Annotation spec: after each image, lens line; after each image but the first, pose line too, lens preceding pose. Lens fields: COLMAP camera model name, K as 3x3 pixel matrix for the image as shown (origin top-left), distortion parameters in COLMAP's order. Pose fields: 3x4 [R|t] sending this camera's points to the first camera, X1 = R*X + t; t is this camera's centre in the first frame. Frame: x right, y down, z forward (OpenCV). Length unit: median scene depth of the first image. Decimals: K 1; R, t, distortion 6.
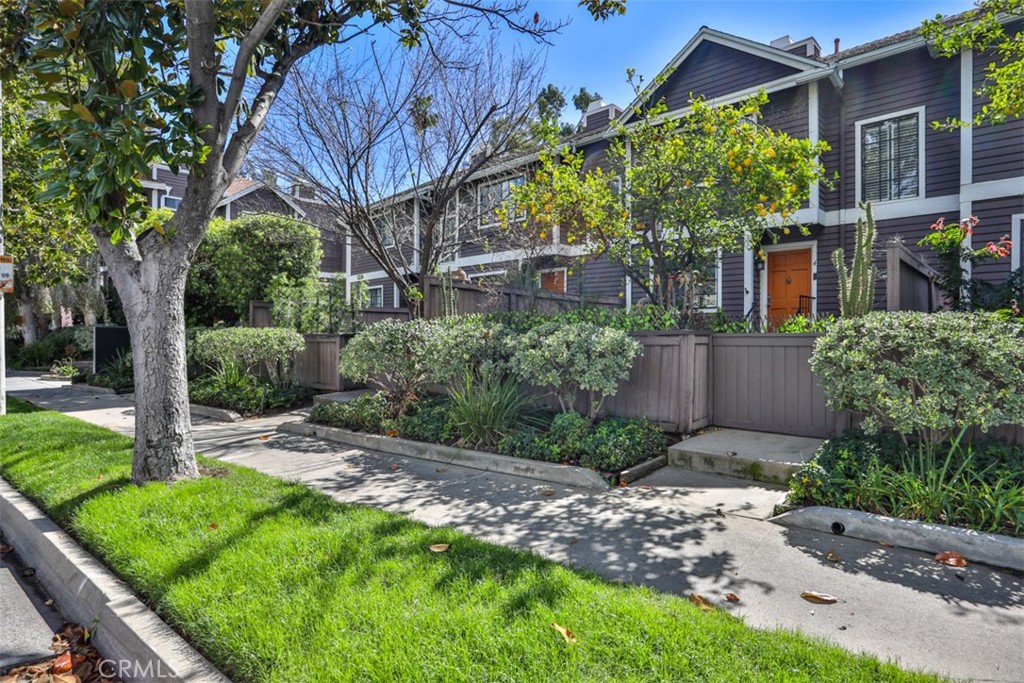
lens RADIAL K [[535.9, 0, 516.6], [0, 535.9, 338.0], [0, 0, 1]] dist [-0.050906, 0.006390]
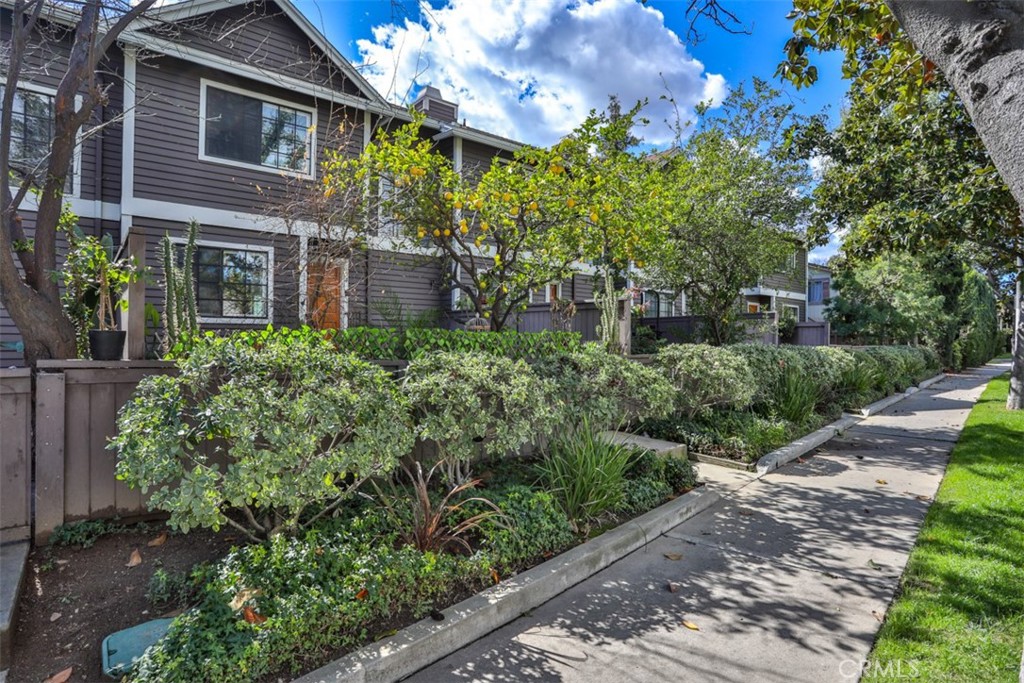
lens RADIAL K [[535.9, 0, 515.5], [0, 535.9, 342.7], [0, 0, 1]] dist [-0.050906, 0.006390]
pose [[0.121472, -0.001107, 0.992594, -1.083041], [0.002653, 0.999996, 0.000791, -0.047722], [-0.992591, 0.002537, 0.121474, 1.402846]]
